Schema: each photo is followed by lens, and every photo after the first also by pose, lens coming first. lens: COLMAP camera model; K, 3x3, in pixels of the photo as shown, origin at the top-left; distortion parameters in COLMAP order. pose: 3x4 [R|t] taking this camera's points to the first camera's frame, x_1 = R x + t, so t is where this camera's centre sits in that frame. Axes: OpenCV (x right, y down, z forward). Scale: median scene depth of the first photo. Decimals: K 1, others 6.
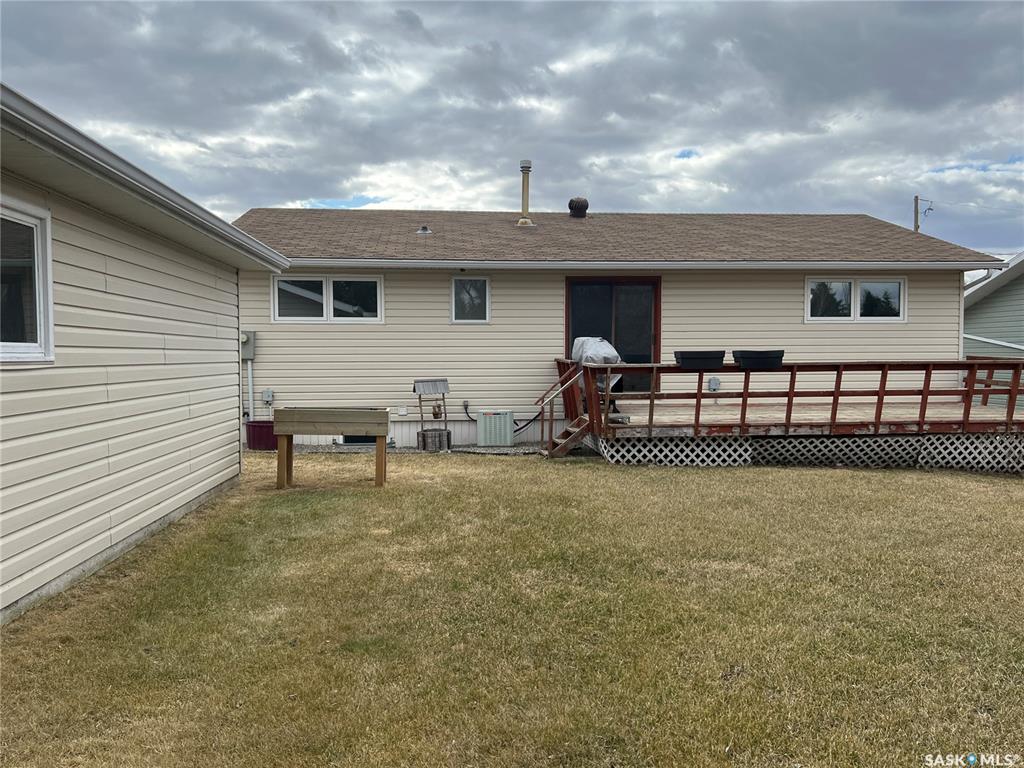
lens RADIAL K [[813.0, 0, 512.0], [0, 813.0, 389.0], [0, 0, 1]] dist [0.079332, -0.112226]
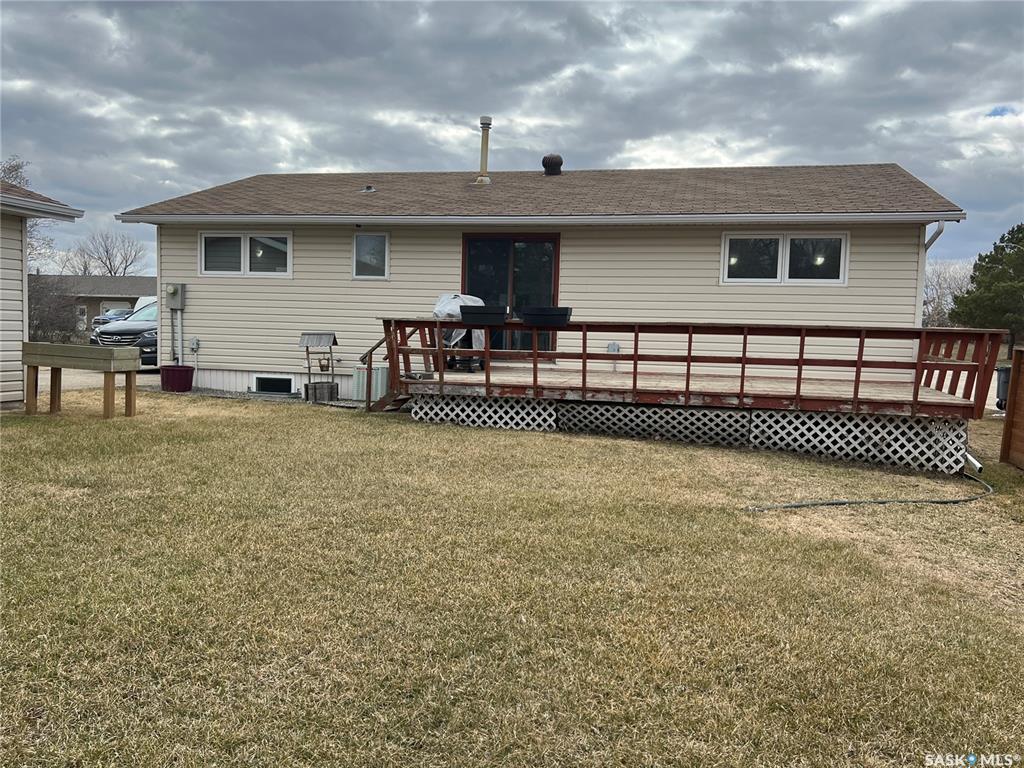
lens RADIAL K [[813.0, 0, 512.0], [0, 813.0, 389.0], [0, 0, 1]] dist [0.079332, -0.112226]
pose [[0.951556, 0.052676, -0.302929, 0.509328], [-0.044062, 0.998408, 0.035207, 0.013897], [0.304301, -0.020154, 0.952363, 0.098835]]
